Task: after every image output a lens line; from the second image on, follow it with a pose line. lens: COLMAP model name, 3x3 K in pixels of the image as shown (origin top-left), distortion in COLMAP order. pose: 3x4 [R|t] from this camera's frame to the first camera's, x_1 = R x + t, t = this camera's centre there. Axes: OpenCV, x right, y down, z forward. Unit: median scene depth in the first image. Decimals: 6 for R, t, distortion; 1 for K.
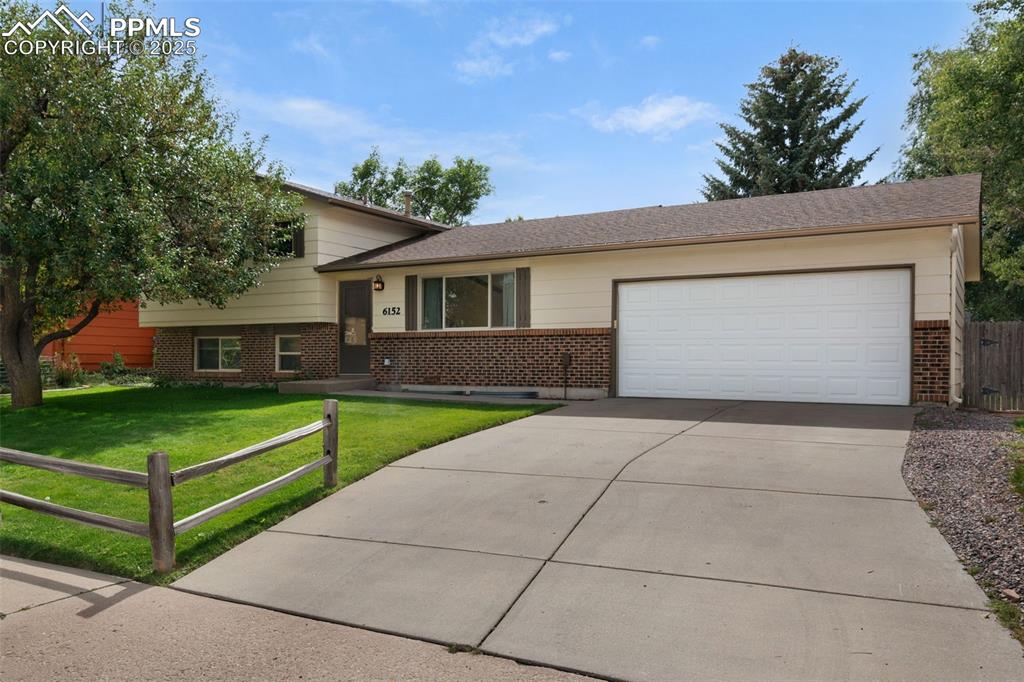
lens RADIAL K [[739.8, 0, 512.0], [0, 739.8, 341.0], [0, 0, 1]] dist [0.001052, 0.000199]
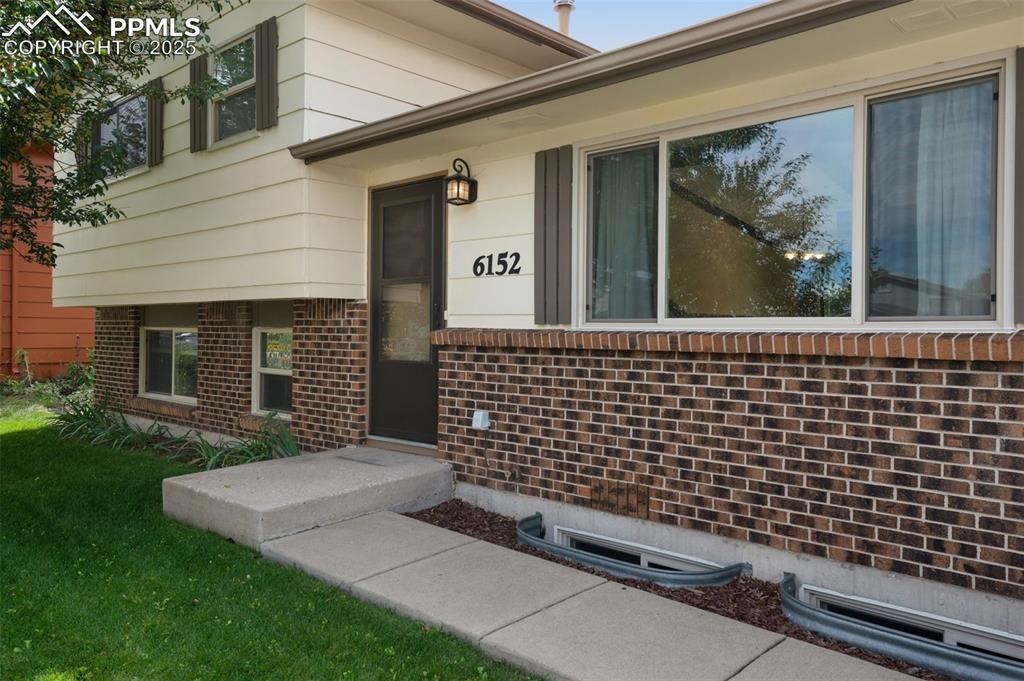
lens RADIAL K [[739.8, 0, 512.0], [0, 739.8, 340.5], [0, 0, 1]] dist [0.001052, 0.000199]
pose [[0.972609, 0.010314, -0.232217, -0.078574], [-0.001495, 0.999272, 0.038123, -0.018963], [0.232441, -0.036732, 0.971917, 0.678266]]
